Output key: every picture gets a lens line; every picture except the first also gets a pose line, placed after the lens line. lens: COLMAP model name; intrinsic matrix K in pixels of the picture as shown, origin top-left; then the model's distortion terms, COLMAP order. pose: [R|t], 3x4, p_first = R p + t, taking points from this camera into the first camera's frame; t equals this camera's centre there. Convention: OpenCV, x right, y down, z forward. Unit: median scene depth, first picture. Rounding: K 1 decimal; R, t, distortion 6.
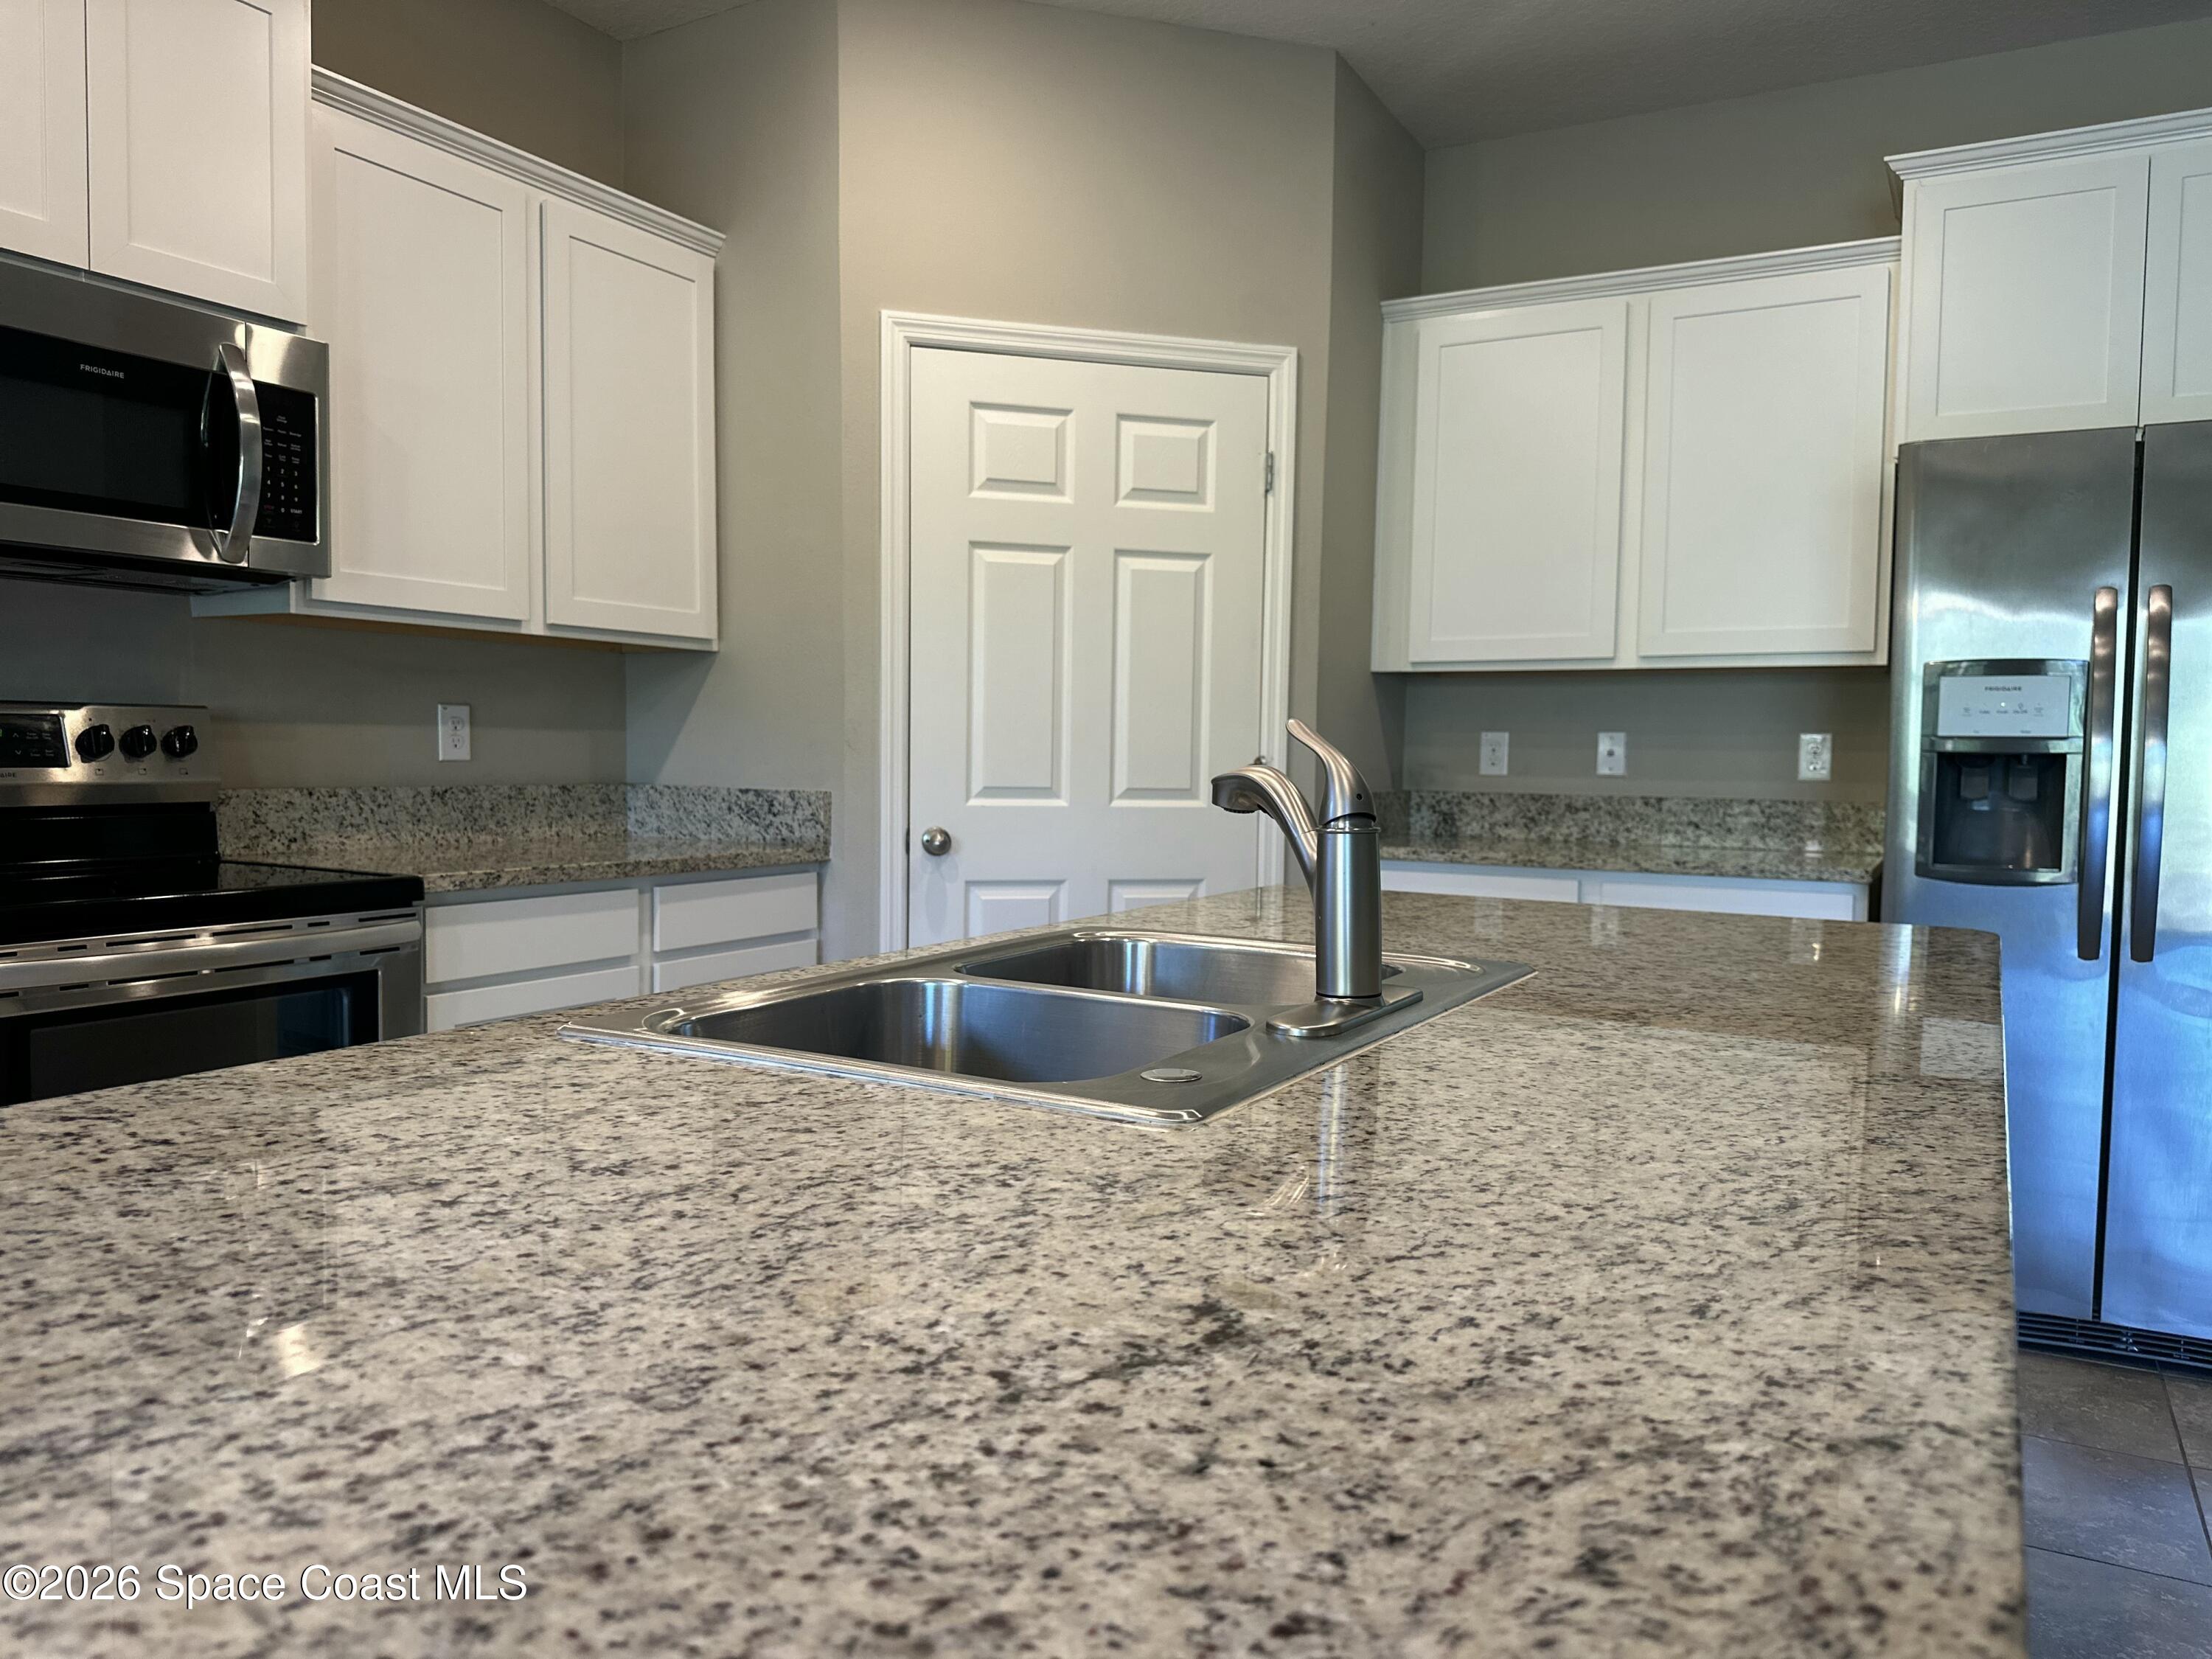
lens RADIAL K [[1556.4, 0, 1106.0], [0, 1556.4, 829.5], [0, 0, 1]] dist [0.008956, 0.002891]
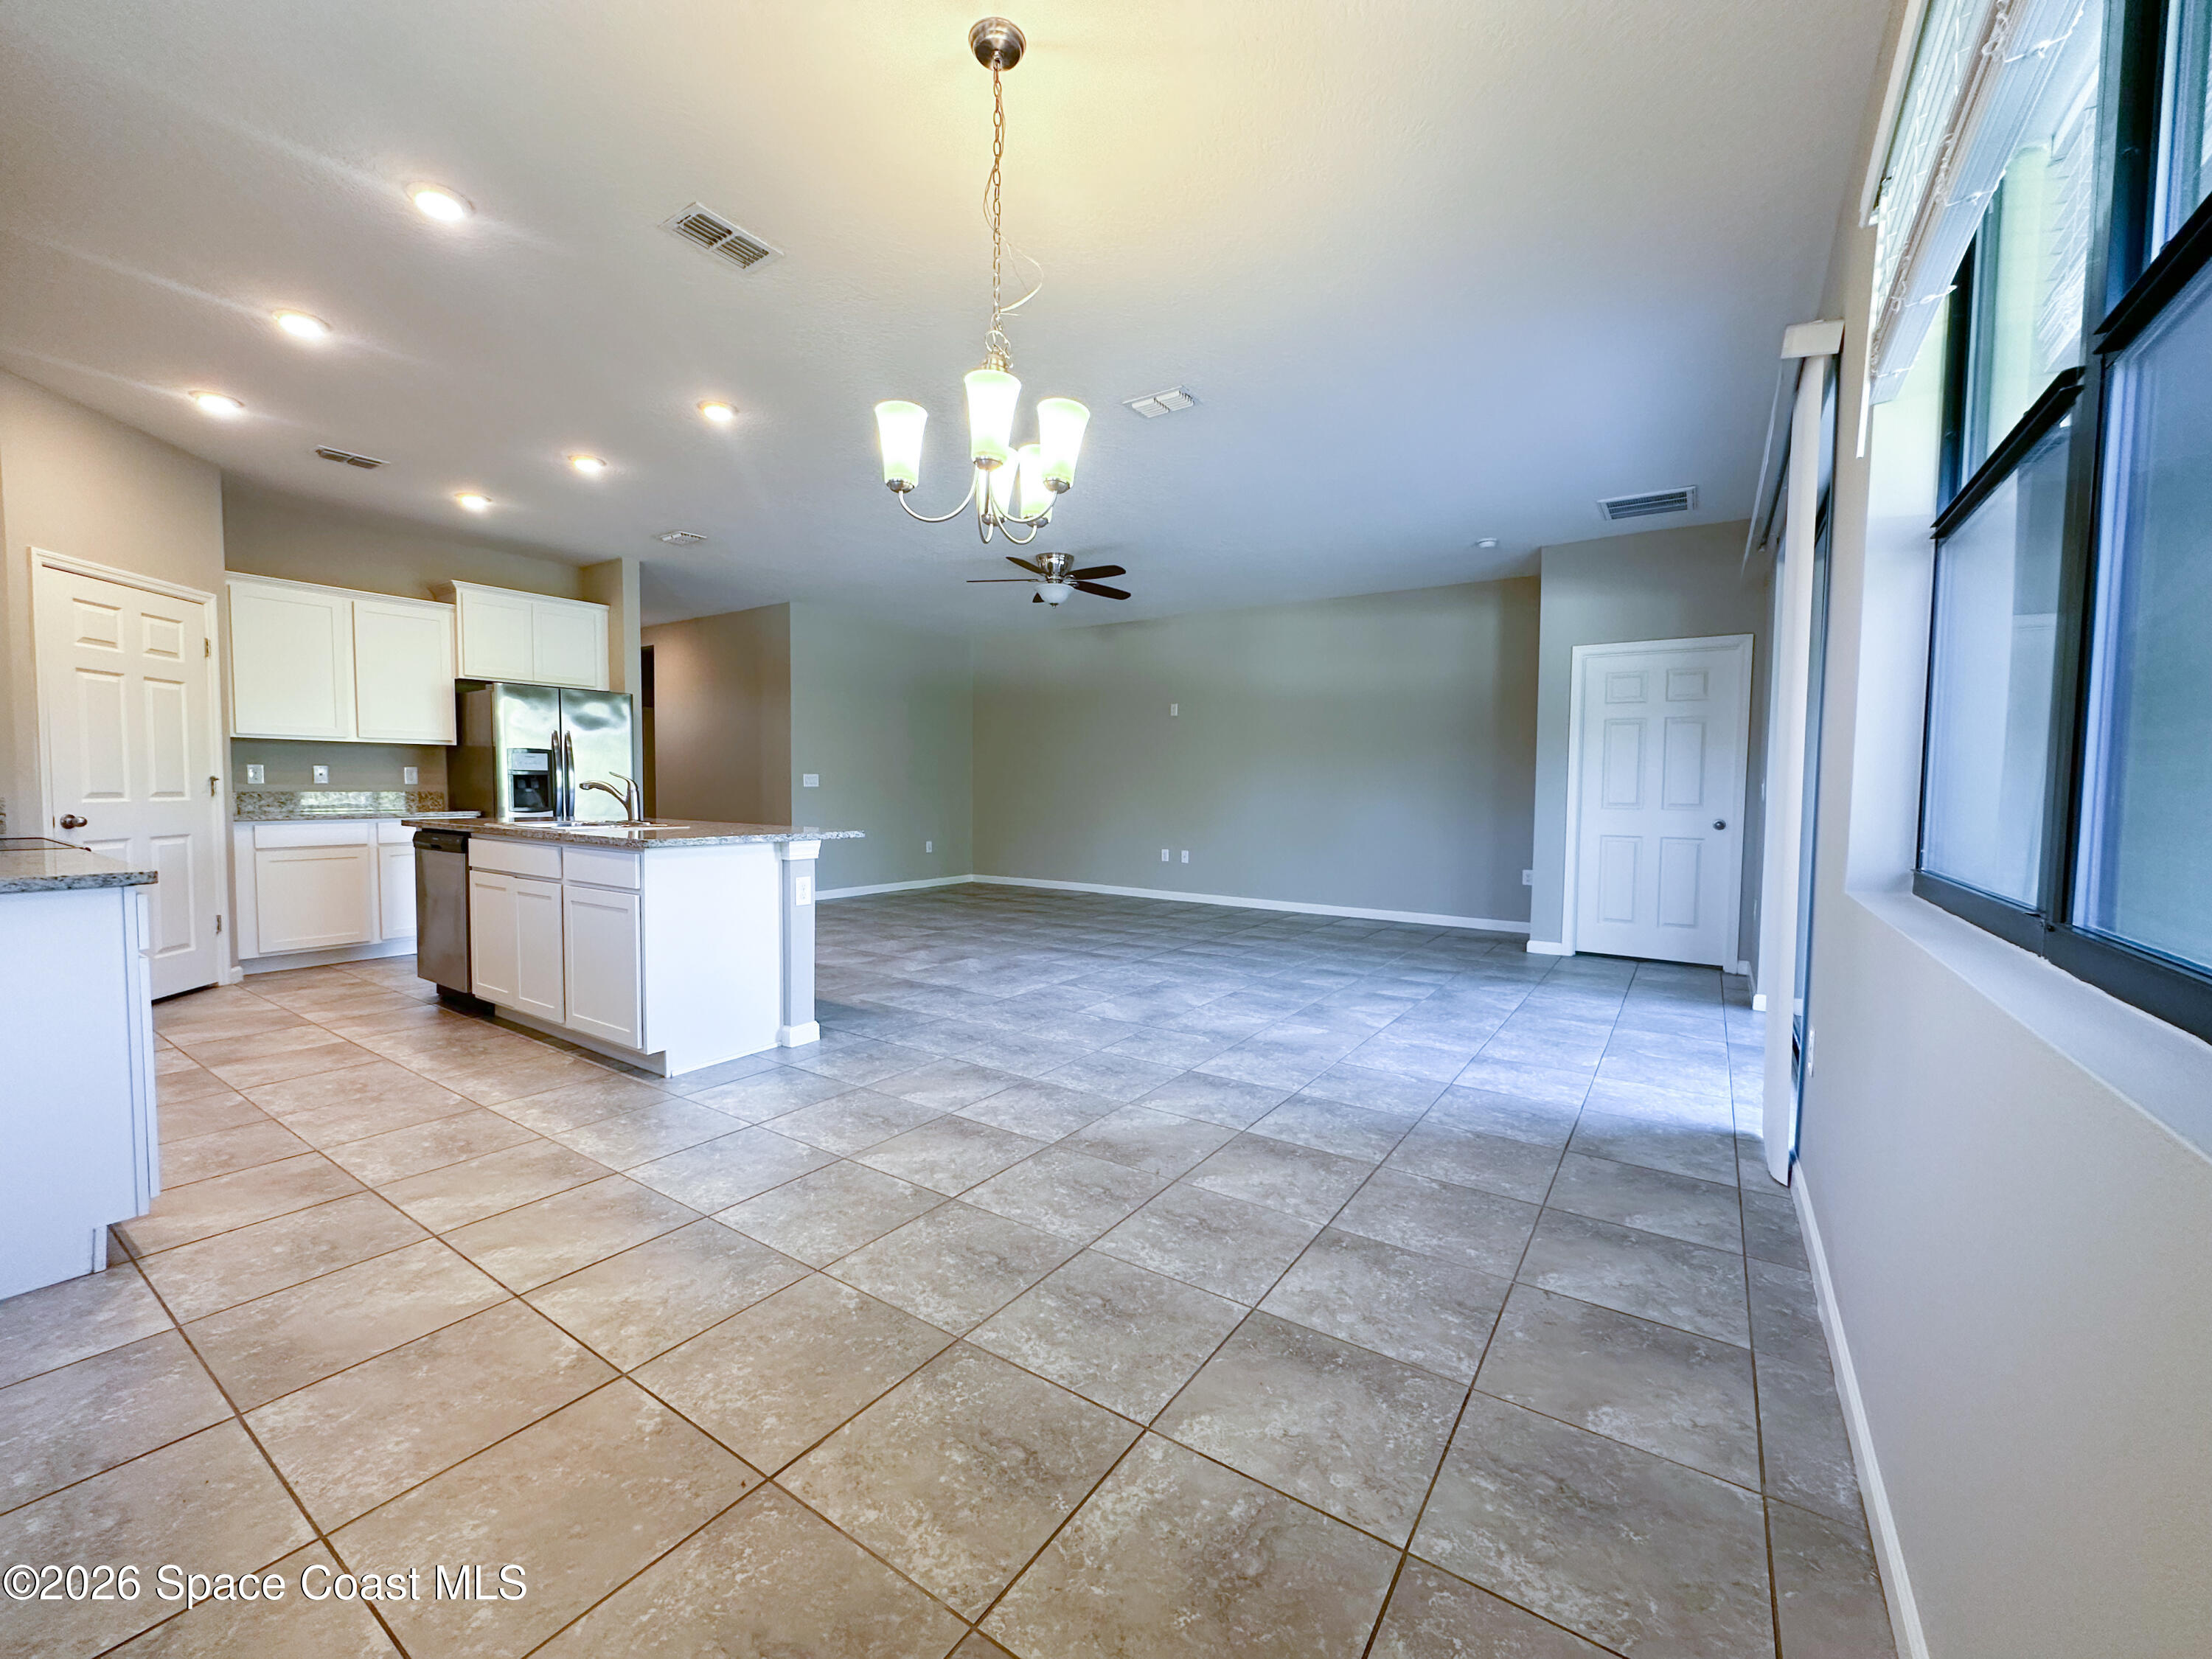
lens RADIAL K [[881.2, 0, 1106.0], [0, 881.2, 829.5], [0, 0, 1]] dist [0.002187, 0.000305]
pose [[0.078604, -0.067279, 0.994633, -1.081709], [0.046616, 0.996877, 0.063747, 0.007353], [-0.995815, 0.041355, 0.081494, -0.369129]]
